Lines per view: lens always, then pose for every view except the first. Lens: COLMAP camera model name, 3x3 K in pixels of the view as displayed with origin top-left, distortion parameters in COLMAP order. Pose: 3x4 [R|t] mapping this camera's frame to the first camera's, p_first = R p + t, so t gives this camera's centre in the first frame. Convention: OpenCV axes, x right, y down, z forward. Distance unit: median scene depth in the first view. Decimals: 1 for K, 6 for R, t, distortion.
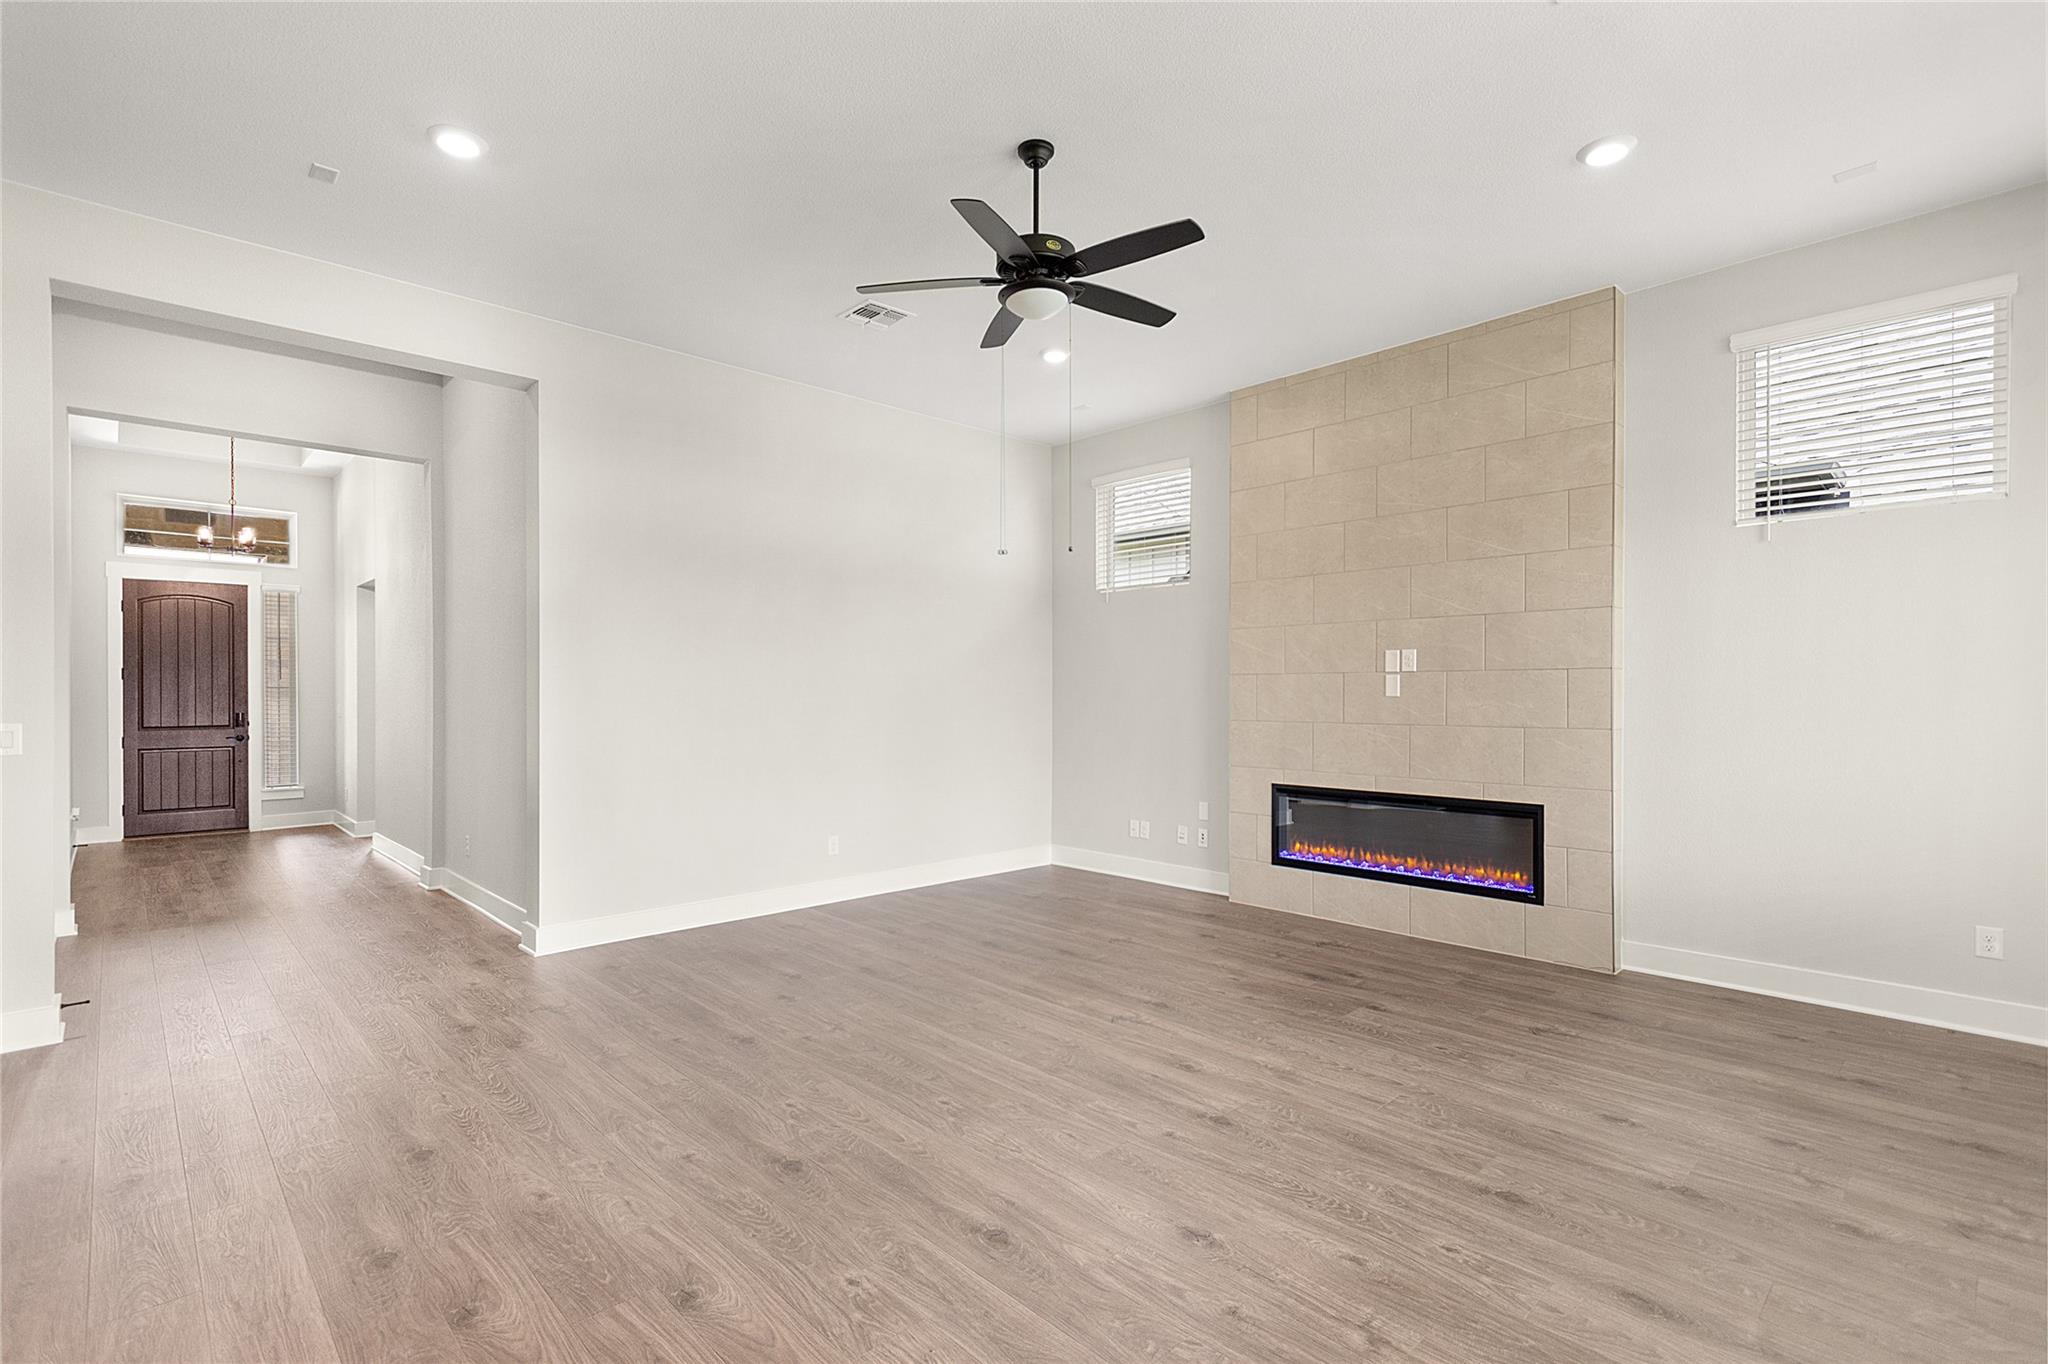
lens RADIAL K [[947.1, 0, 1015.1], [0, 947.1, 694.5], [0, 0, 1]] dist [0.007168, -0.000263]
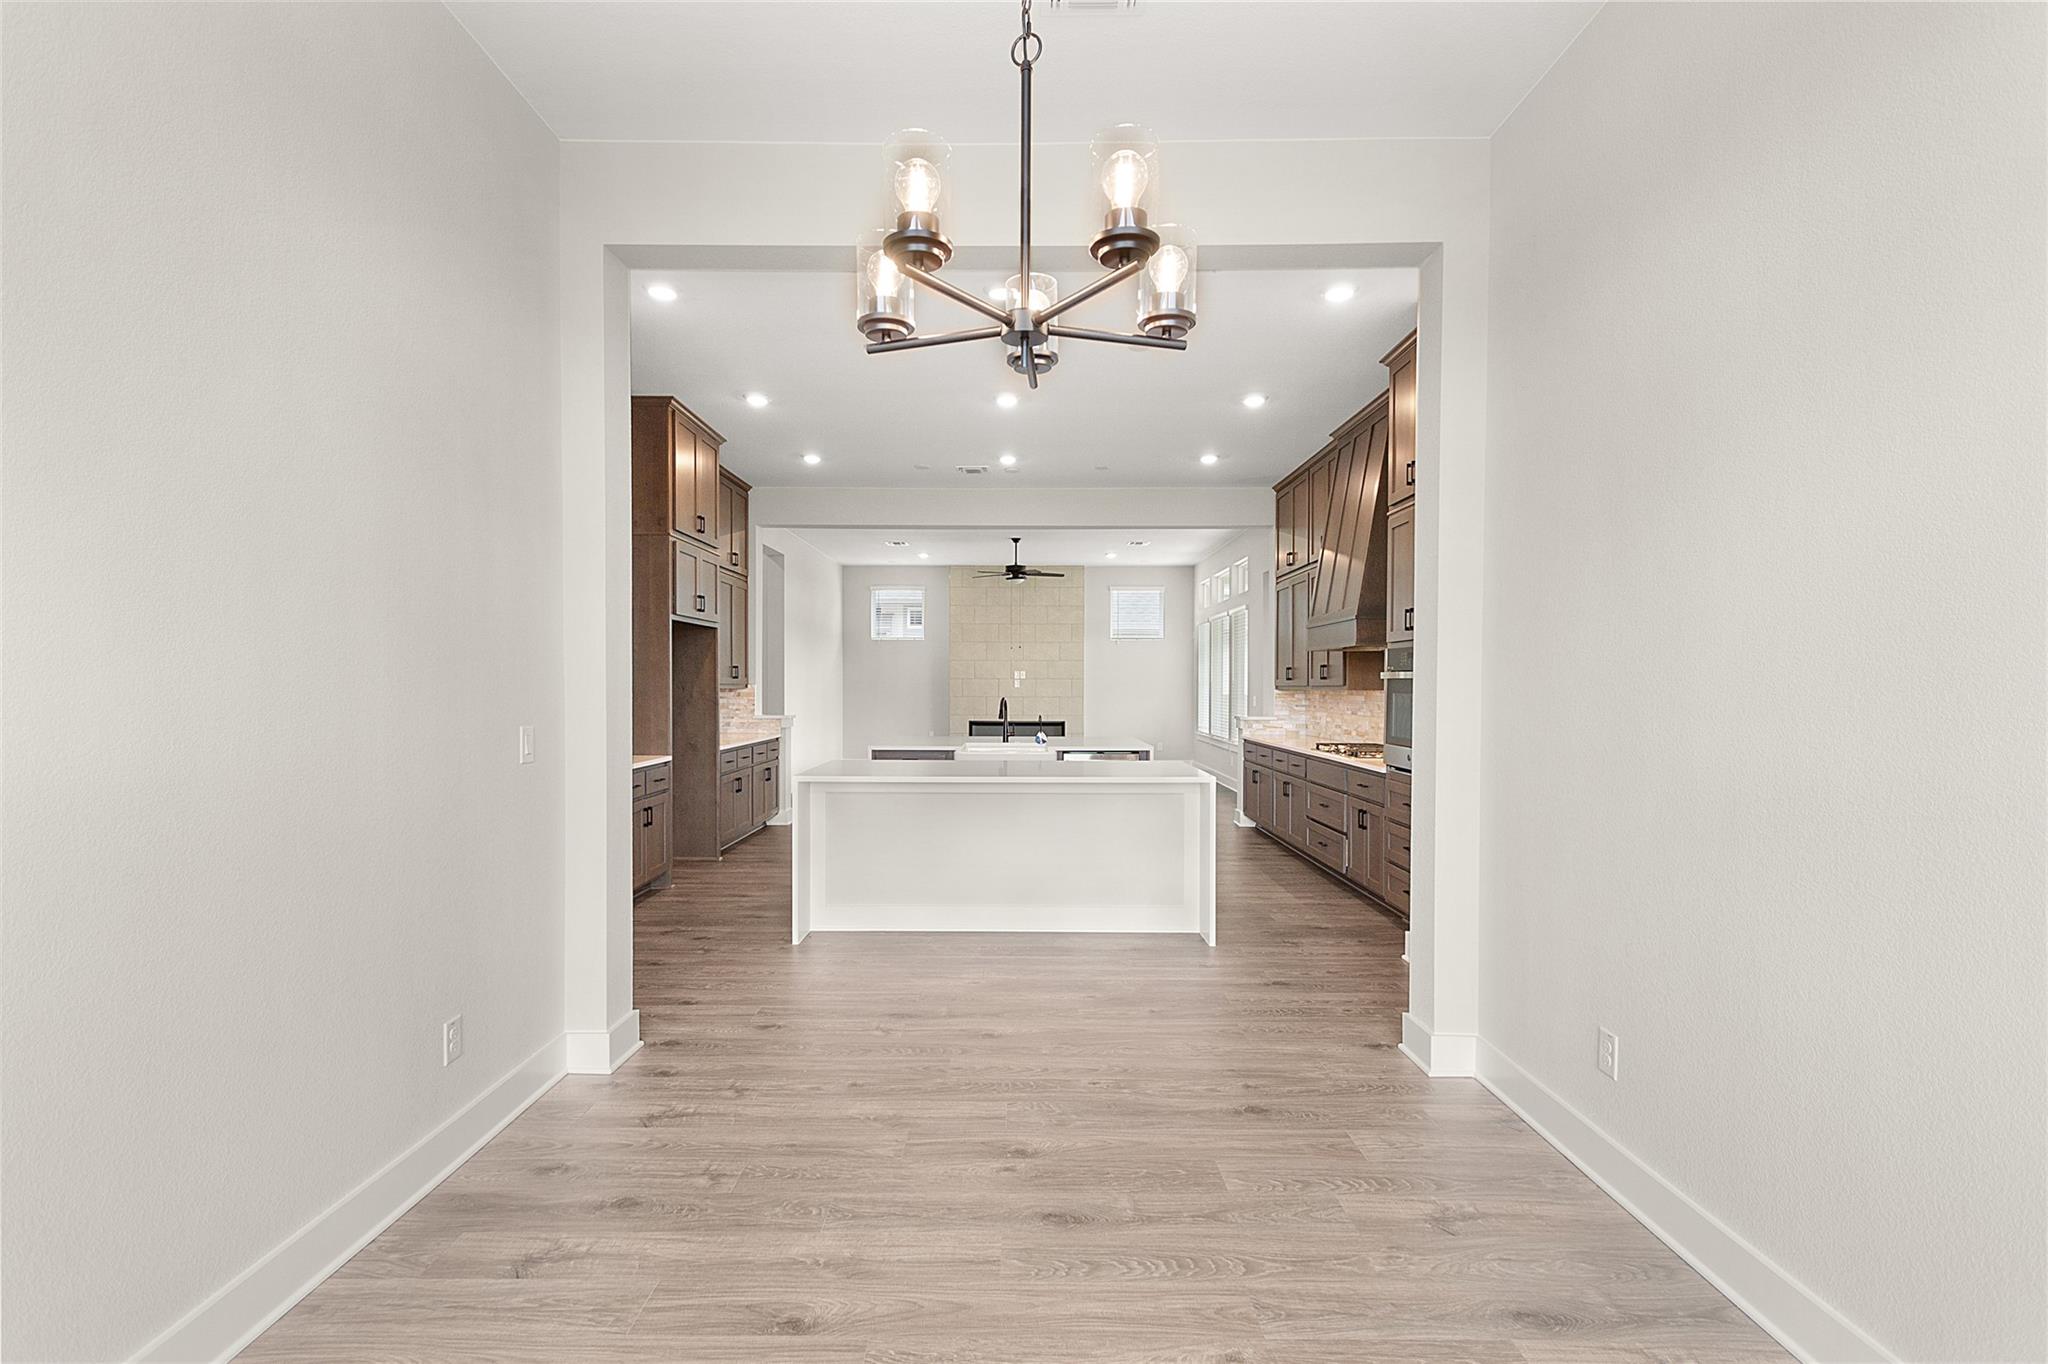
lens RADIAL K [[947.1, 0, 1015.1], [0, 947.1, 694.5], [0, 0, 1]] dist [0.007168, -0.000263]
pose [[0.689452, -0.005894, 0.724308, -1.958813], [-0.001340, 0.999955, 0.009413, -0.004304], [-0.724330, -0.007460, 0.689413, -1.131158]]
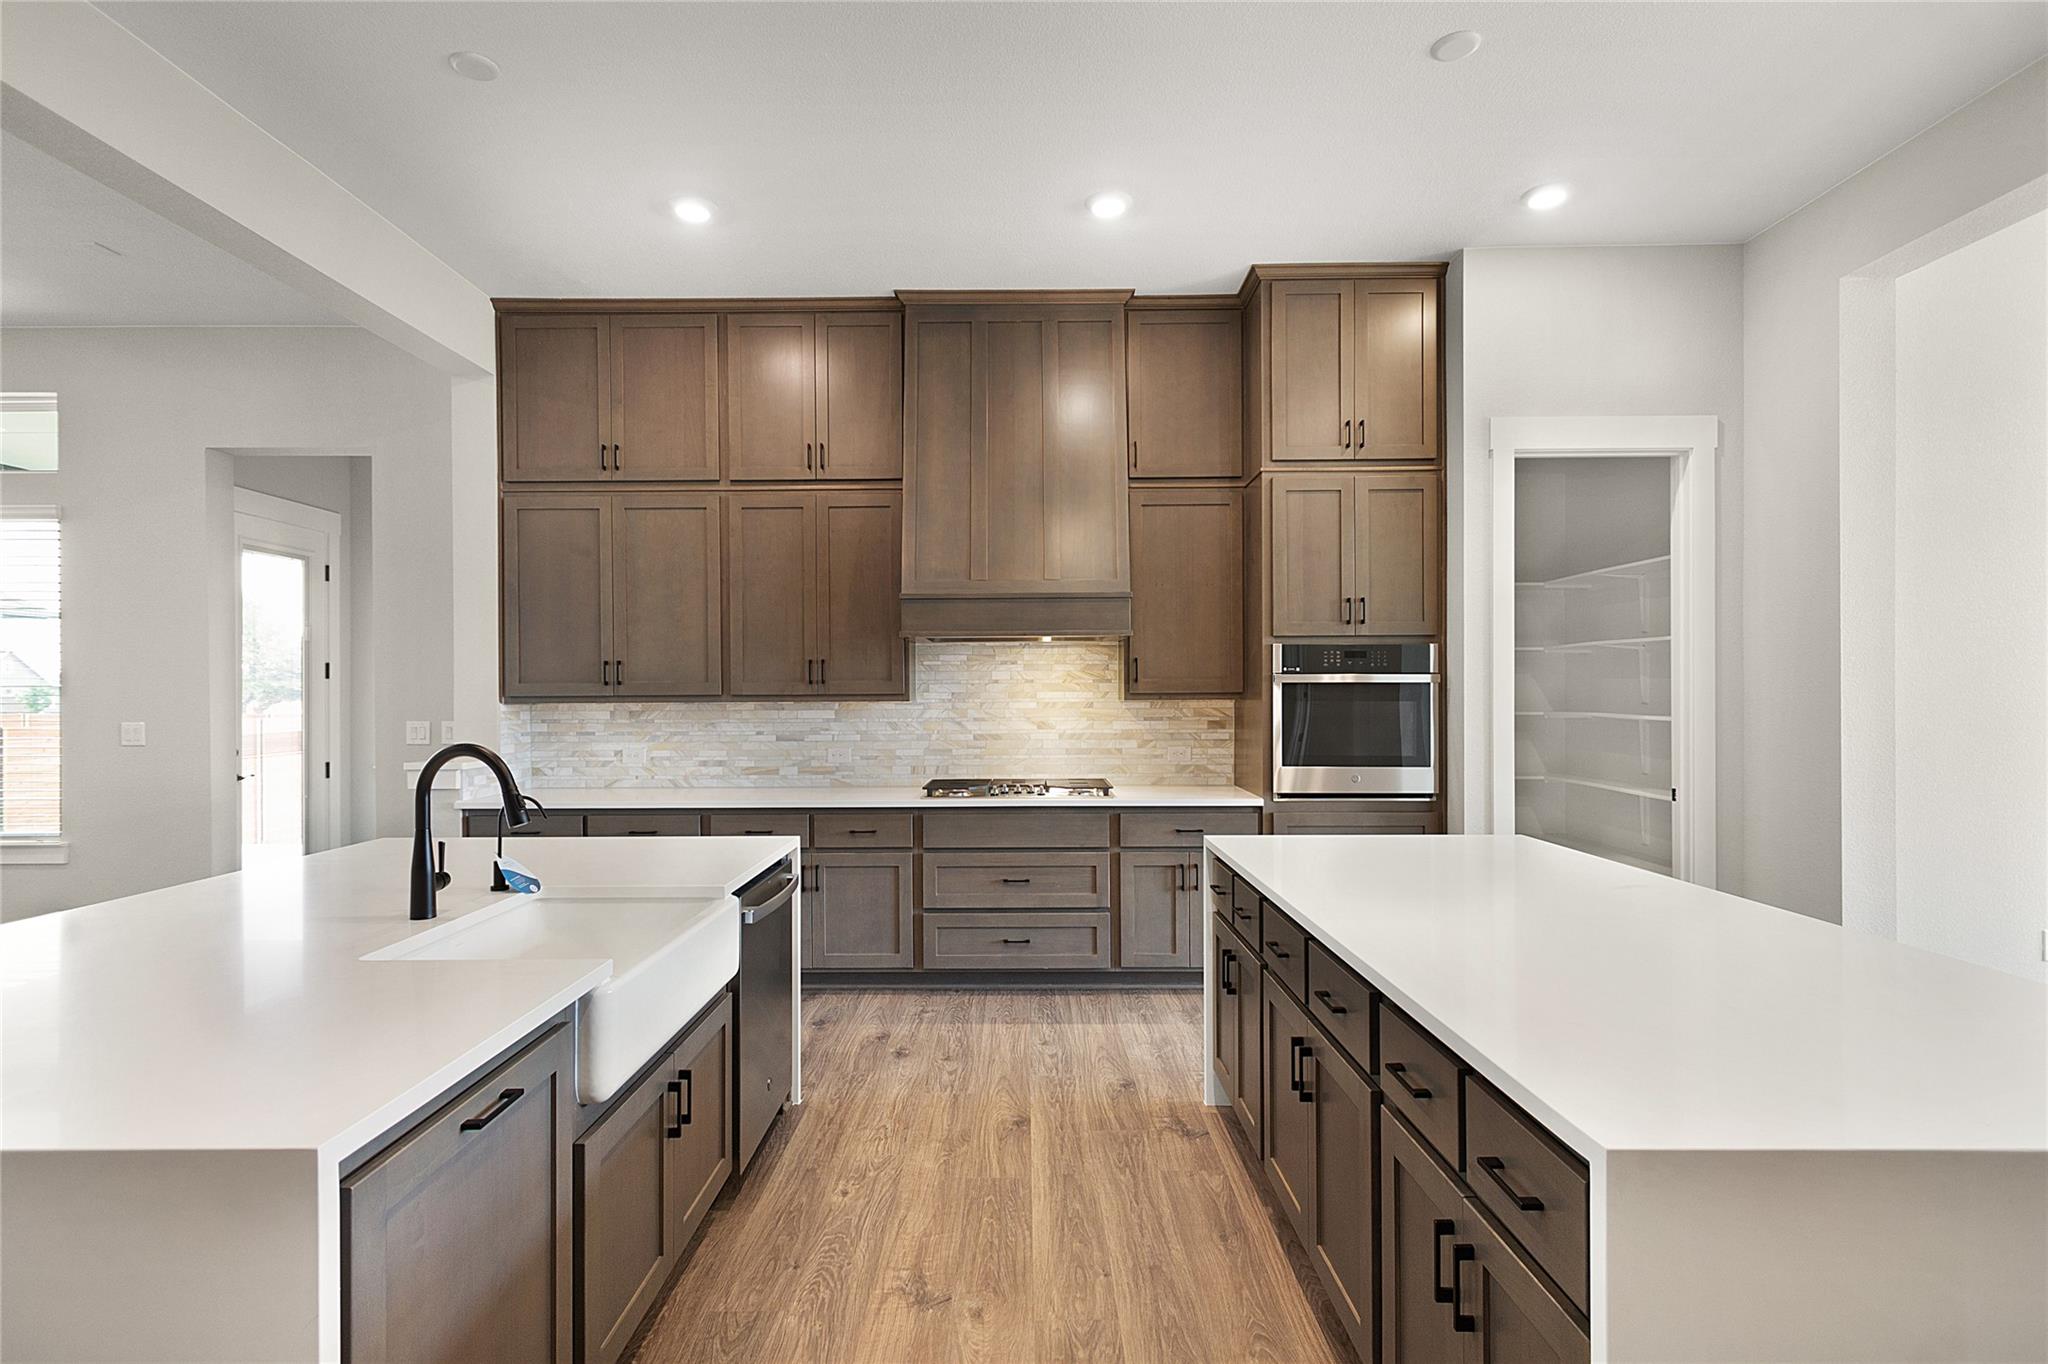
lens RADIAL K [[947.1, 0, 1015.1], [0, 947.1, 694.5], [0, 0, 1]] dist [0.007168, -0.000263]
pose [[-0.721178, 0.001221, 0.692749, -1.221645], [0.005348, 0.999978, 0.003804, -0.007499], [-0.692729, 0.006448, -0.721169, 0.204460]]
